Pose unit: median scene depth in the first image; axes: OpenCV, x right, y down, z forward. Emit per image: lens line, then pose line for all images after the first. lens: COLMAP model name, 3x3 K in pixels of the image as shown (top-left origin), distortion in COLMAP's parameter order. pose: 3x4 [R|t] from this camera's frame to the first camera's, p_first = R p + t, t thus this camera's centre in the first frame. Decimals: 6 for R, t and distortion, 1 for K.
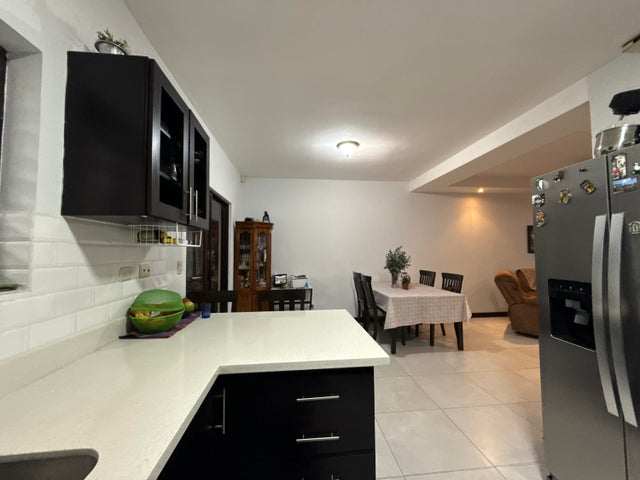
lens RADIAL K [[256.9, 0, 322.9], [0, 256.9, 239.8], [0, 0, 1]] dist [-0.003430, 0.000996]
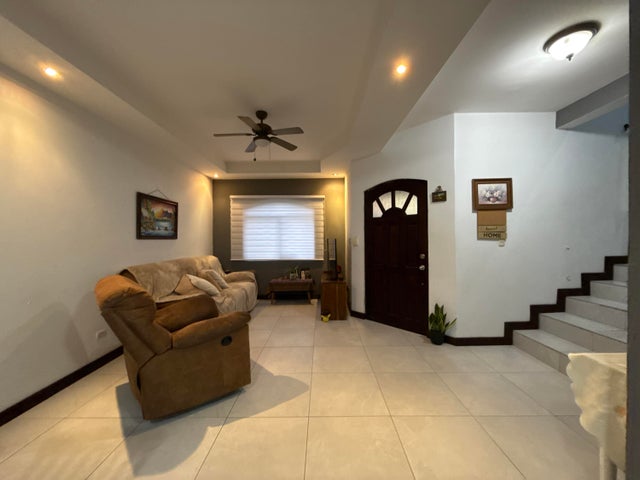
lens RADIAL K [[256.9, 0, 321.2], [0, 256.9, 240.3], [0, 0, 1]] dist [-0.003430, 0.000996]
pose [[0.119879, -0.001423, 0.992787, 0.344770], [-0.046519, 0.998893, 0.007049, 0.038756], [-0.991698, -0.047028, 0.119680, 0.655095]]
